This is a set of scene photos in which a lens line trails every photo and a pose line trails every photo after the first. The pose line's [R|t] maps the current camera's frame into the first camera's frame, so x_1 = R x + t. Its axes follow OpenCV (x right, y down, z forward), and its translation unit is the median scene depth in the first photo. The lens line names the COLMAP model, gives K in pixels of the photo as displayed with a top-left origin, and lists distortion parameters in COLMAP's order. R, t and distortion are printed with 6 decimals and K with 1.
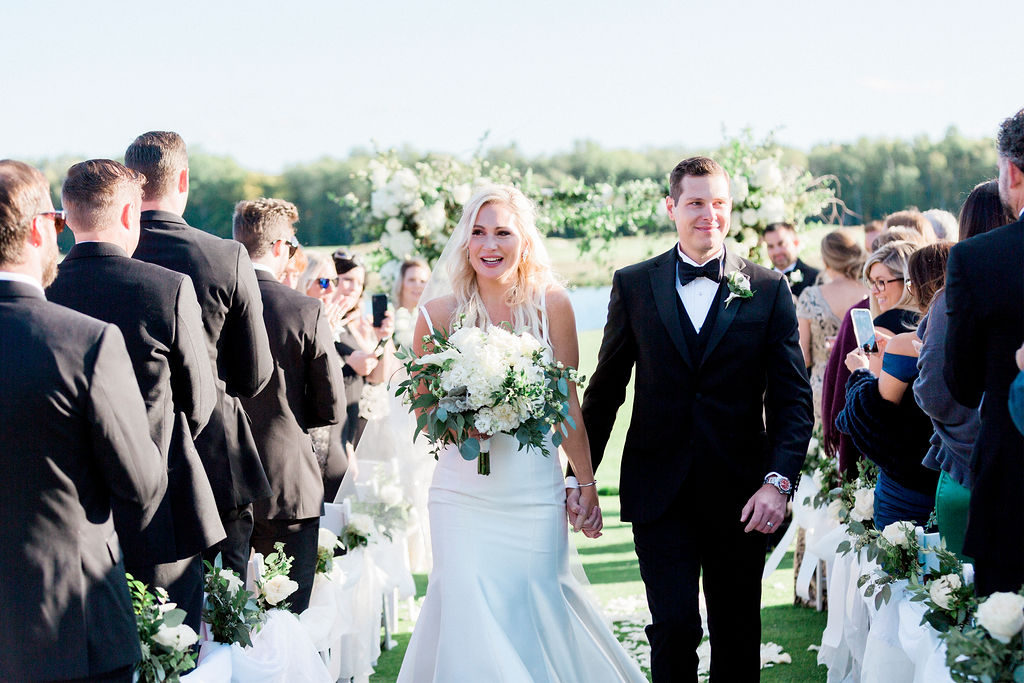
lens RADIAL K [[2152.7, 0, 512.0], [0, 2152.7, 341.5], [0, 0, 1]] dist [0.001280, 0.143522]
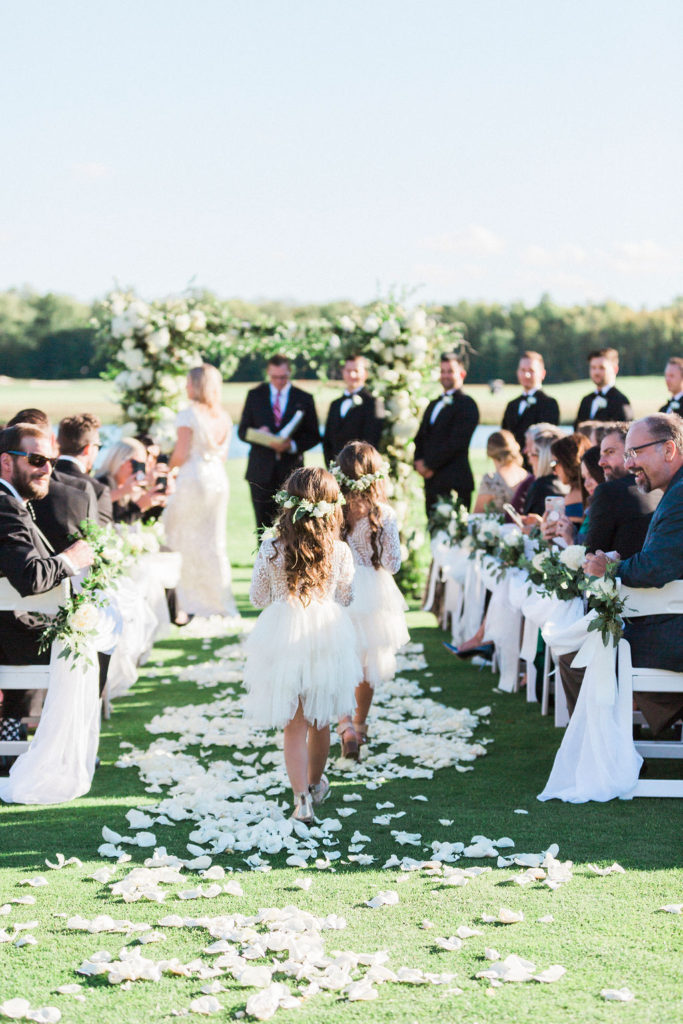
lens RADIAL K [[2152.7, 0, 341.5], [0, 2152.7, 512.0], [0, 0, 1]] dist [0.001280, 0.143522]
pose [[0.992890, 0.041690, 0.111495, -0.102691], [-0.042684, 0.999067, 0.006545, 0.050665], [-0.111118, -0.011258, 0.993743, -0.470090]]
